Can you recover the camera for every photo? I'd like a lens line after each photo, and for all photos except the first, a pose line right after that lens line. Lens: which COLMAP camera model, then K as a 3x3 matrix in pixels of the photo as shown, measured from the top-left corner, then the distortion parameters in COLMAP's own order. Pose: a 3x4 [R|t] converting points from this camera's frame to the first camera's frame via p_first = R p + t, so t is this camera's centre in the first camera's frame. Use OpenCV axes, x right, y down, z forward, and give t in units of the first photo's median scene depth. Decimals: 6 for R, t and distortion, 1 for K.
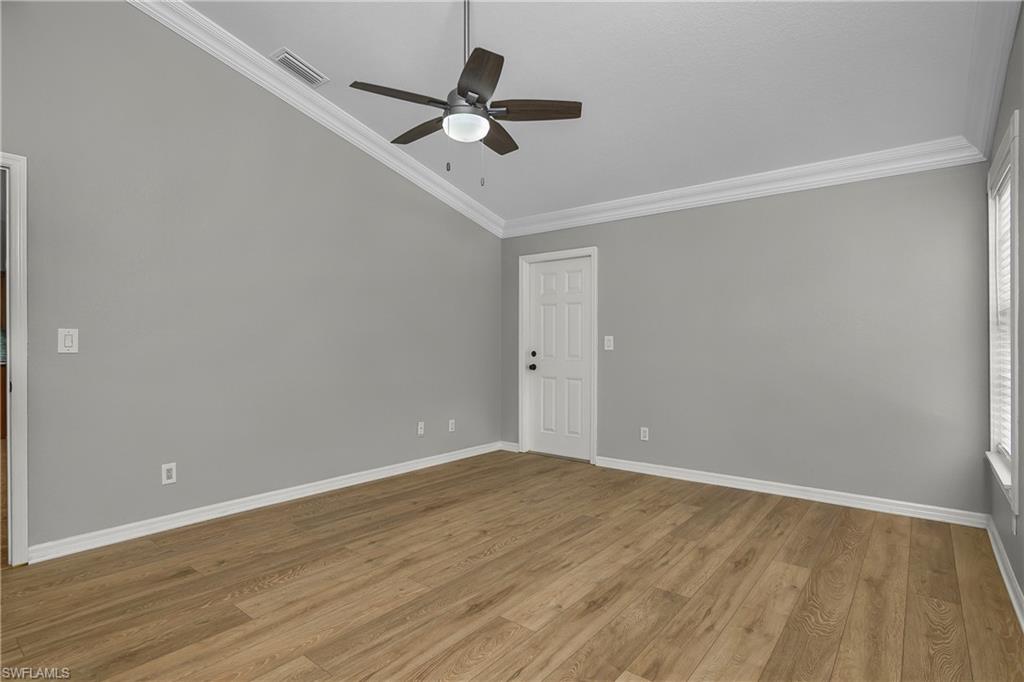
lens RADIAL K [[514.5, 0, 500.3], [0, 514.5, 341.2], [0, 0, 1]] dist [-0.032376, 0.018784]
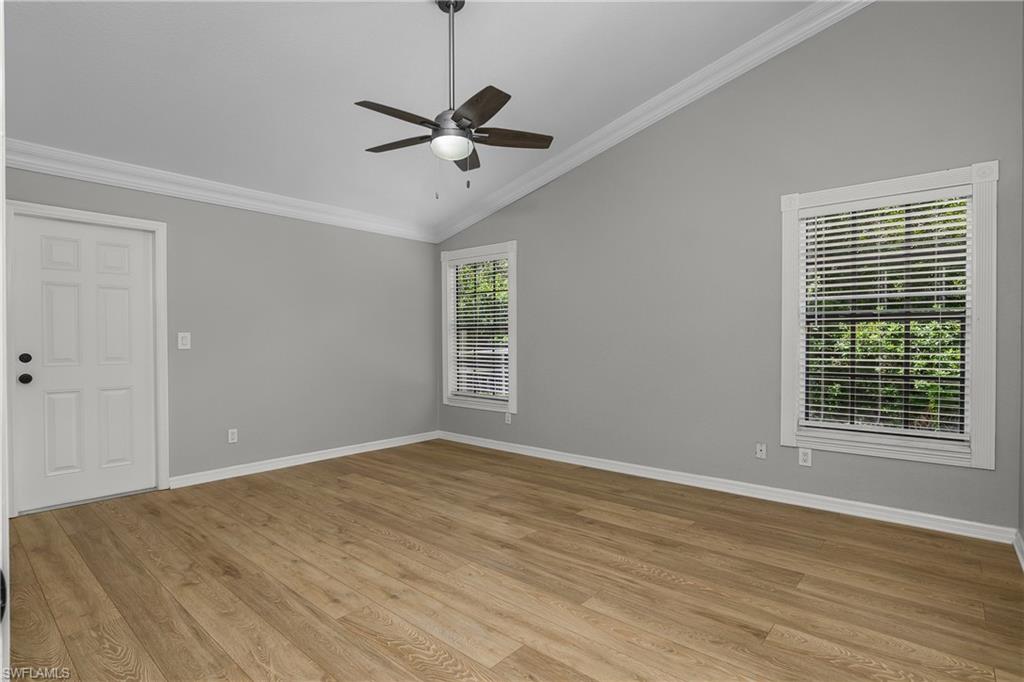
lens RADIAL K [[514.5, 0, 500.3], [0, 514.5, 341.2], [0, 0, 1]] dist [-0.032376, 0.018784]
pose [[0.045103, -0.001484, 0.998981, -0.993798], [-0.000455, 0.999999, 0.001506, 0.005667], [-0.998982, -0.000523, 0.045102, 0.716928]]
